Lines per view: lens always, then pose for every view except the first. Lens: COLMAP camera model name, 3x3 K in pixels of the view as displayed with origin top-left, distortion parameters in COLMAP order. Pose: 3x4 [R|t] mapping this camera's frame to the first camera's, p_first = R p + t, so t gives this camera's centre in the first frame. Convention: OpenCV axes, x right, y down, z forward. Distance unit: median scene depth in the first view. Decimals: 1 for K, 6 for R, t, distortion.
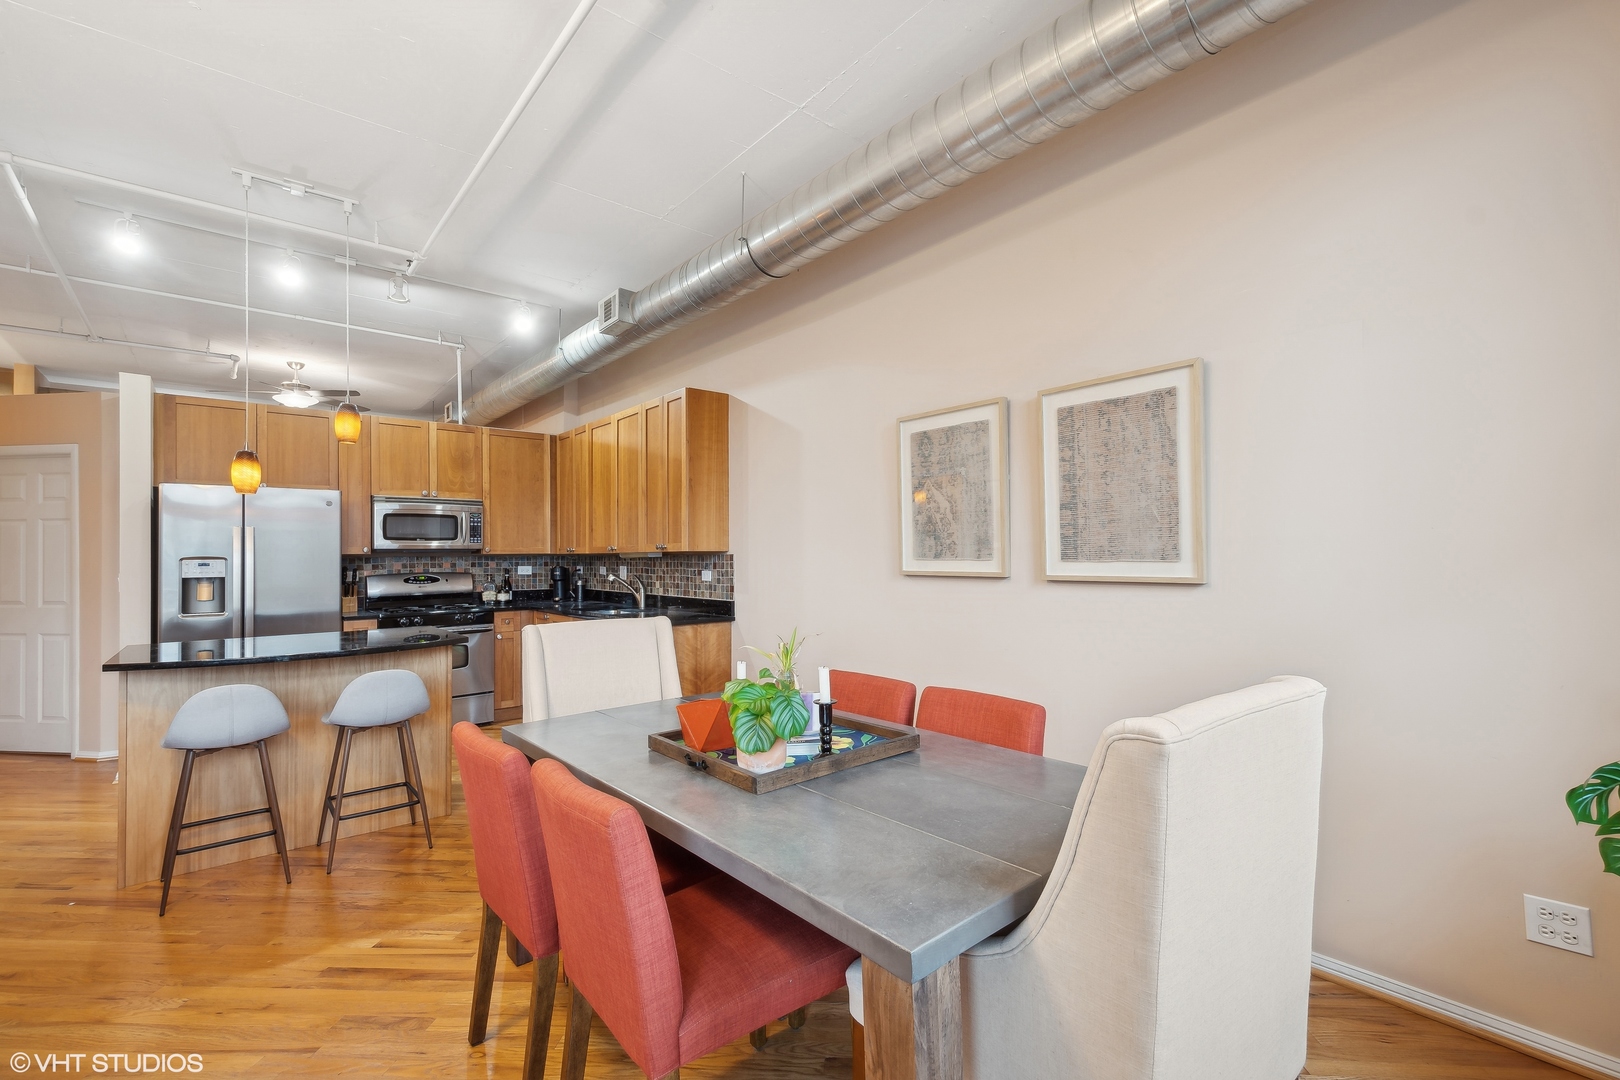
lens RADIAL K [[675.1, 0, 901.8], [0, 675.1, 541.4], [0, 0, 1]] dist [0.001350, 0.000394]
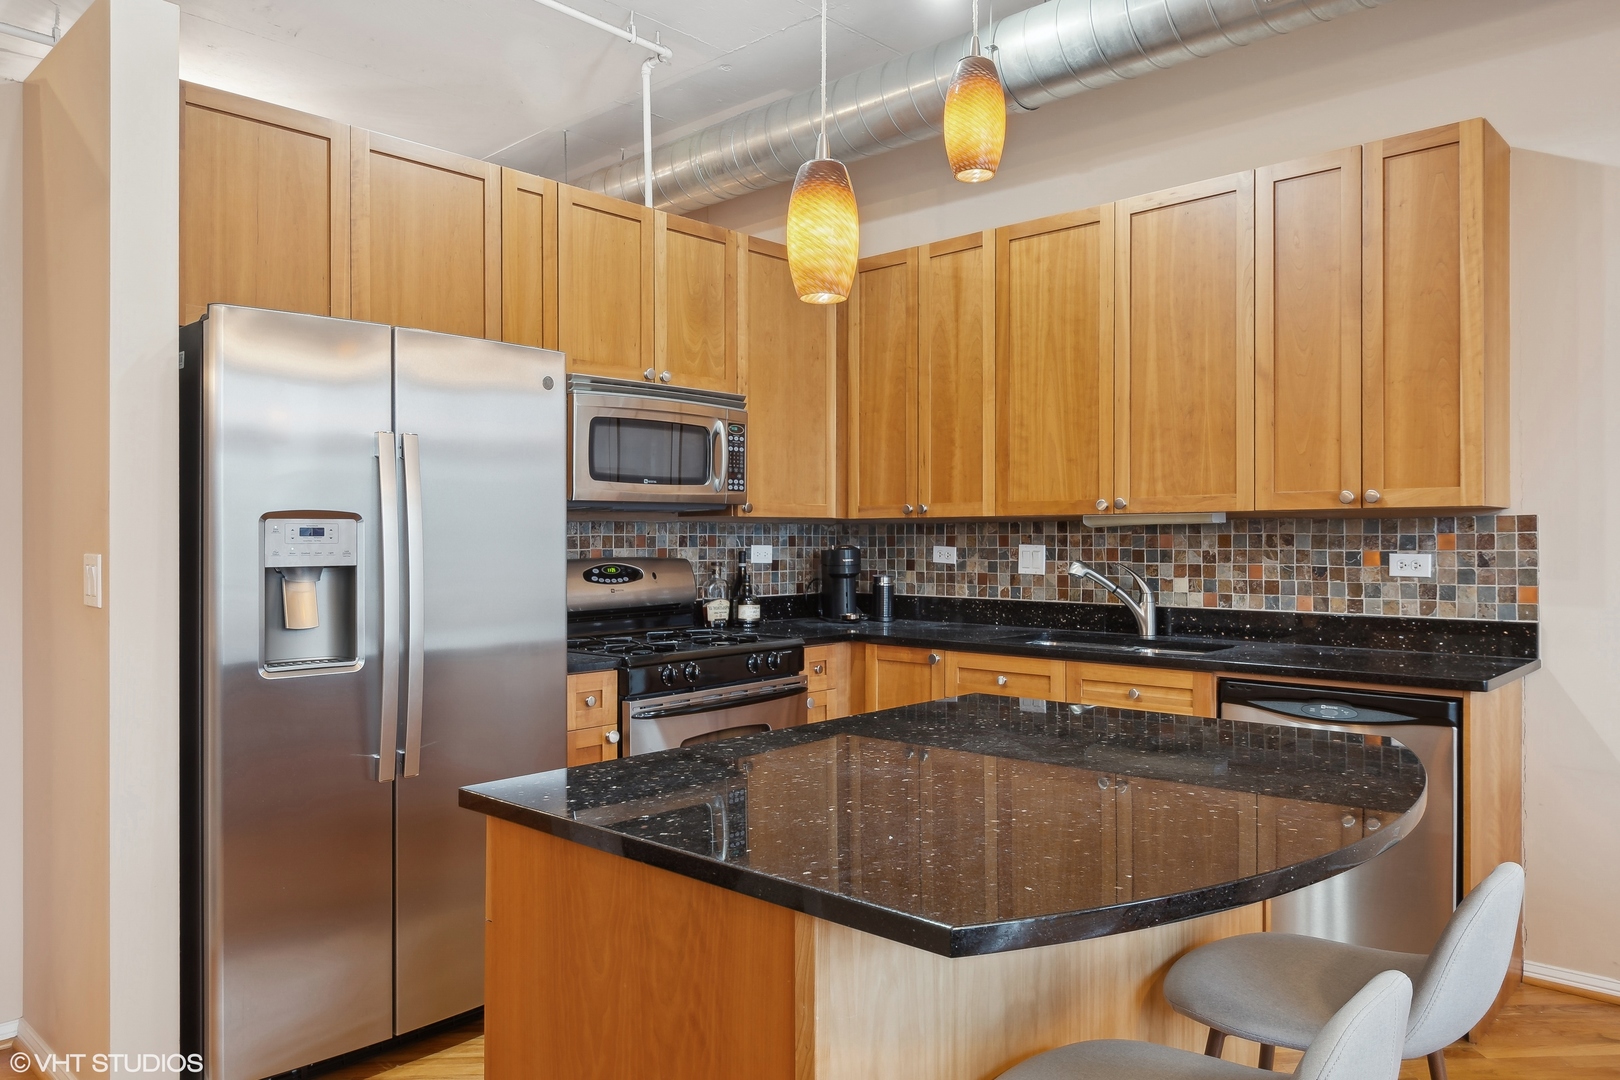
lens RADIAL K [[1054.5, 0, 903.4], [0, 1054.5, 532.4], [0, 0, 1]] dist [0.004777, 0.000392]
pose [[0.995115, 0.004498, 0.098620, -0.617660], [-0.005902, 0.999885, 0.013949, 0.019848], [-0.098546, -0.014463, 0.995027, 0.313285]]
